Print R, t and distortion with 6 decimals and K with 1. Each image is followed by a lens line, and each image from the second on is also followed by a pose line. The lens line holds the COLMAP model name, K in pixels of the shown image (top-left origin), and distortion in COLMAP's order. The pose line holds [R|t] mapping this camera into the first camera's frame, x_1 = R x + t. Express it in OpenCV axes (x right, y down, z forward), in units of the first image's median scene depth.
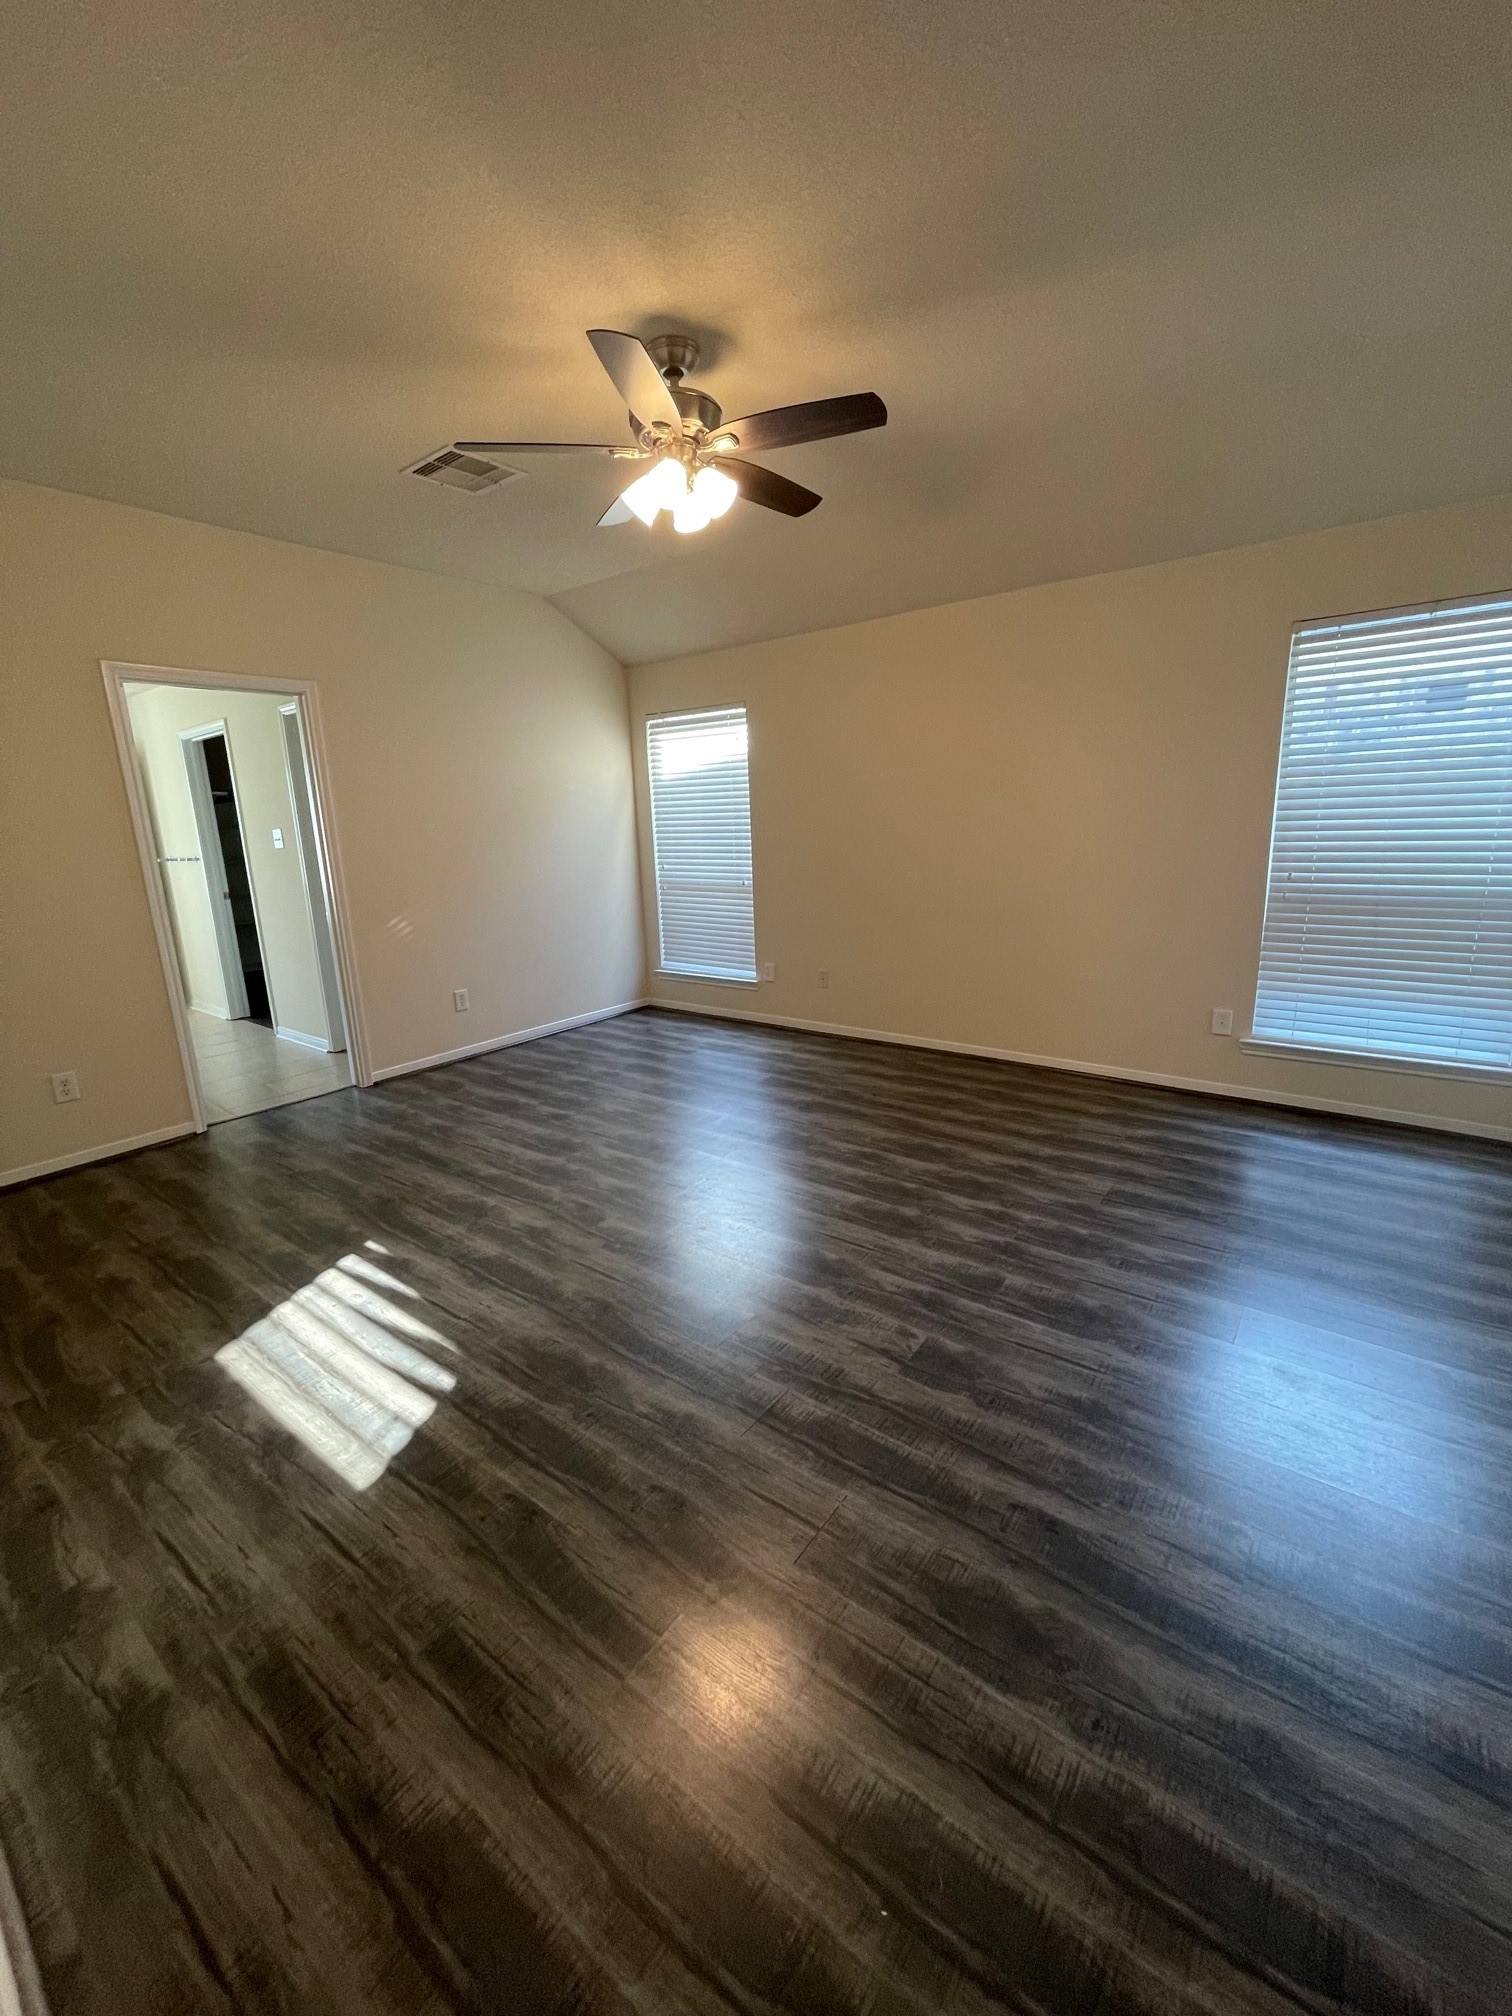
lens RADIAL K [[812.3, 0, 756.3], [0, 812.3, 1008.6], [0, 0, 1]] dist [0.000122, 0.000110]
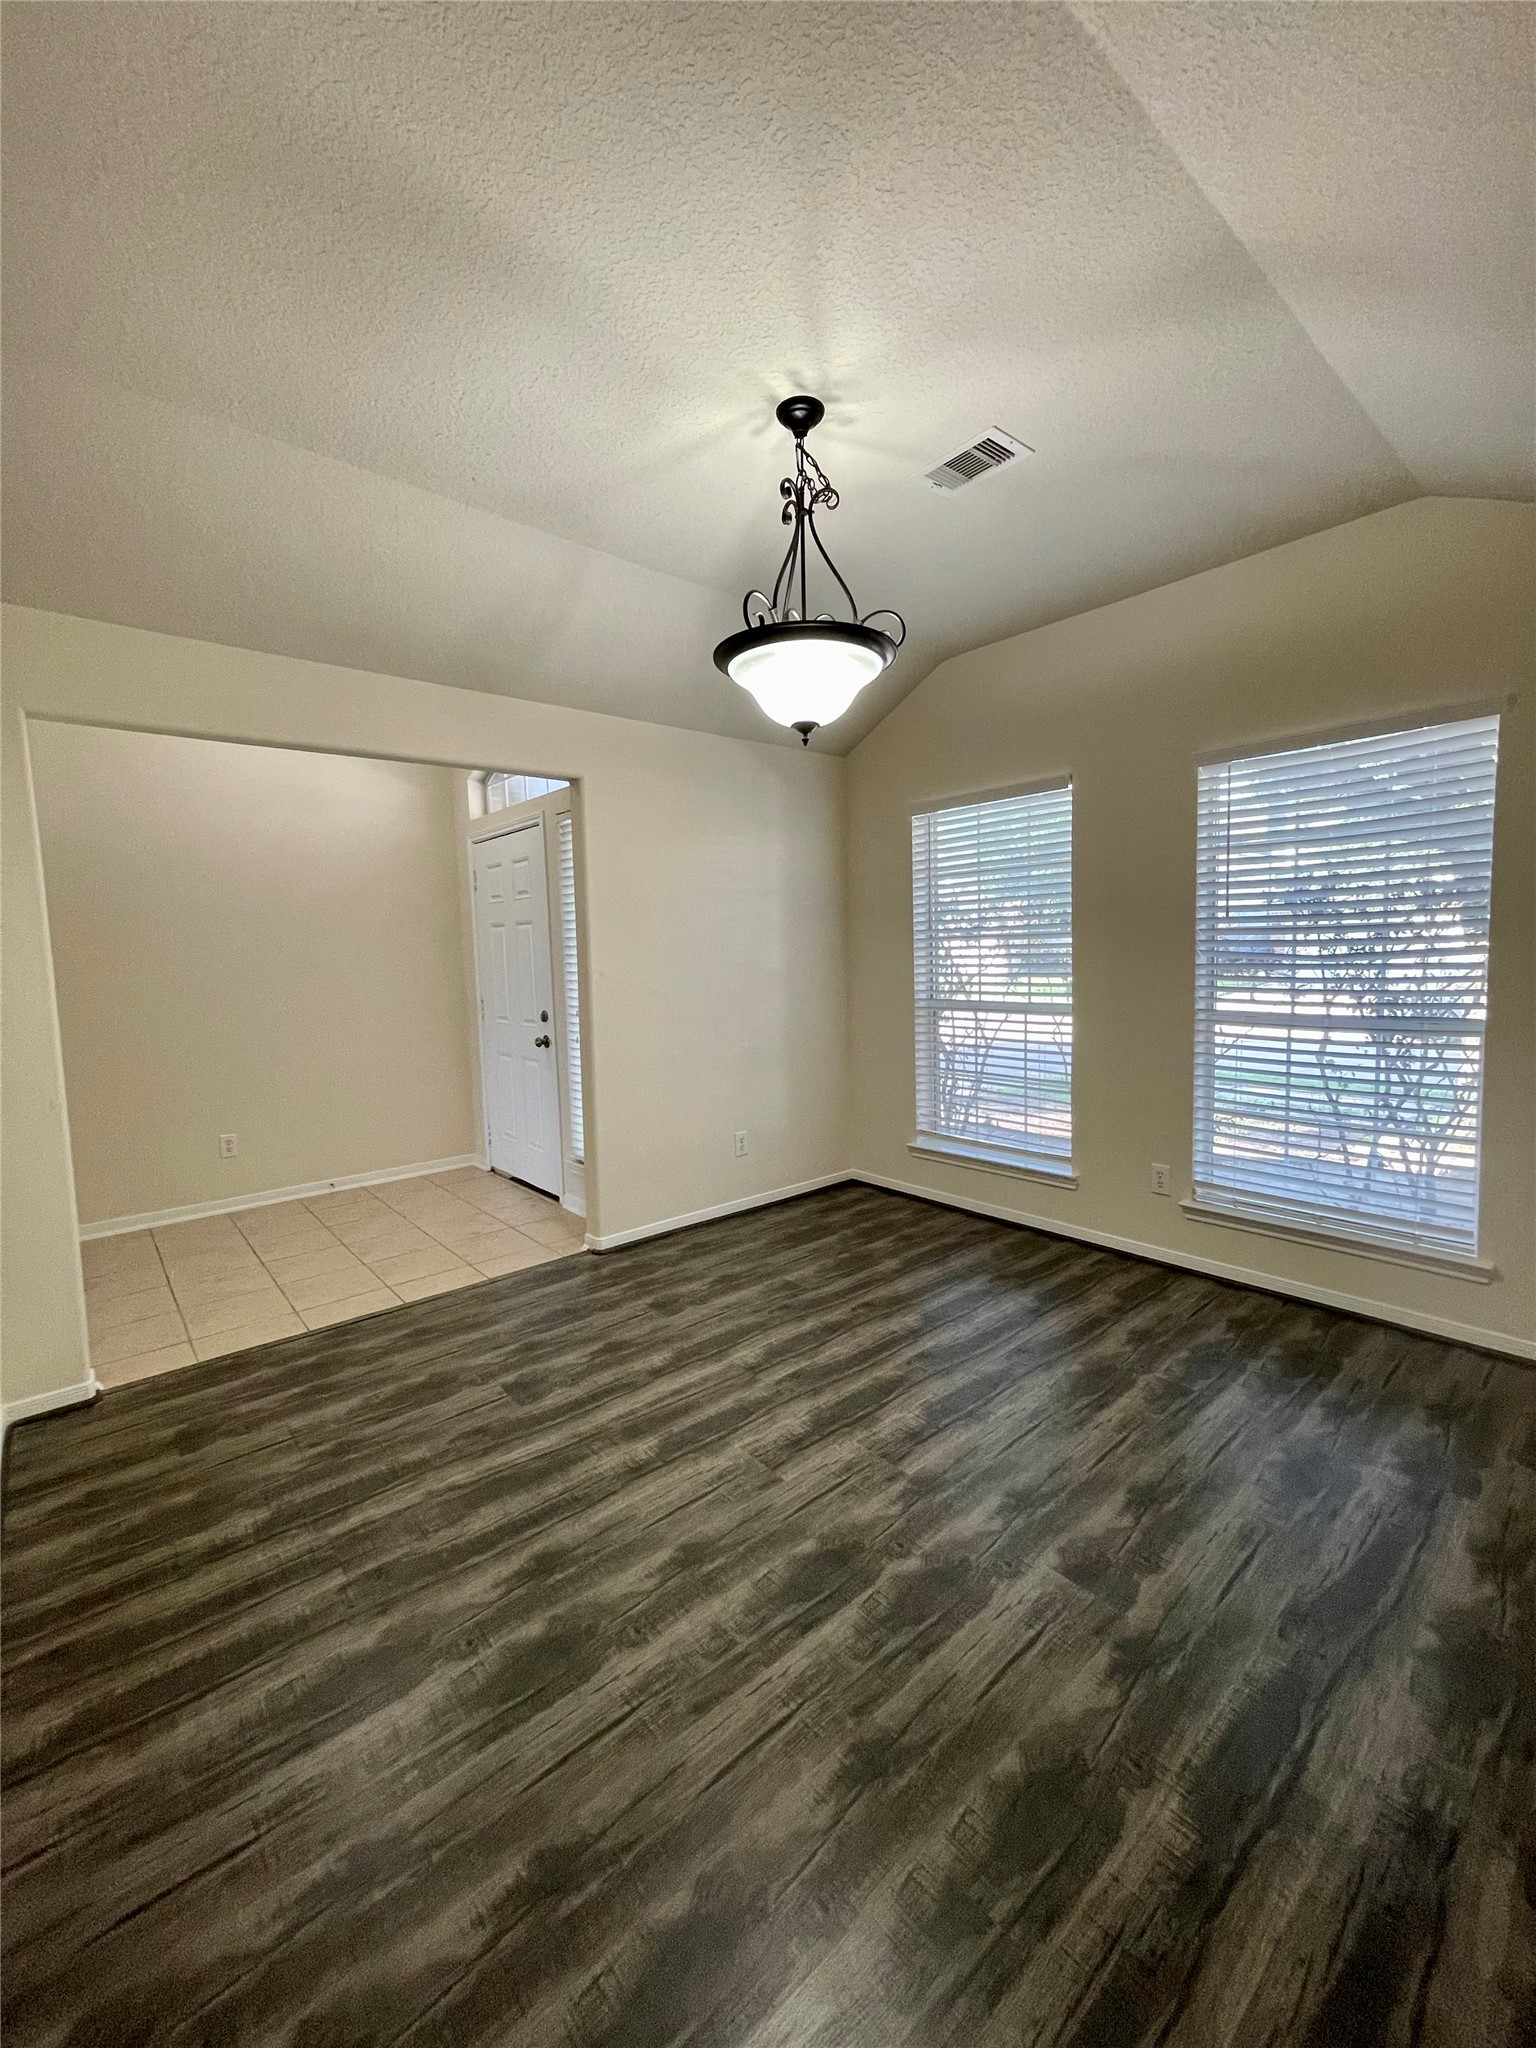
lens RADIAL K [[825.2, 0, 767.7], [0, 825.2, 1022.3], [0, 0, 1]] dist [0.000122, 0.000110]
pose [[0.221990, -0.081298, 0.971654, -1.493091], [0.211708, 0.976763, 0.033358, -0.202899], [-0.951788, 0.198302, 0.234043, 1.048734]]
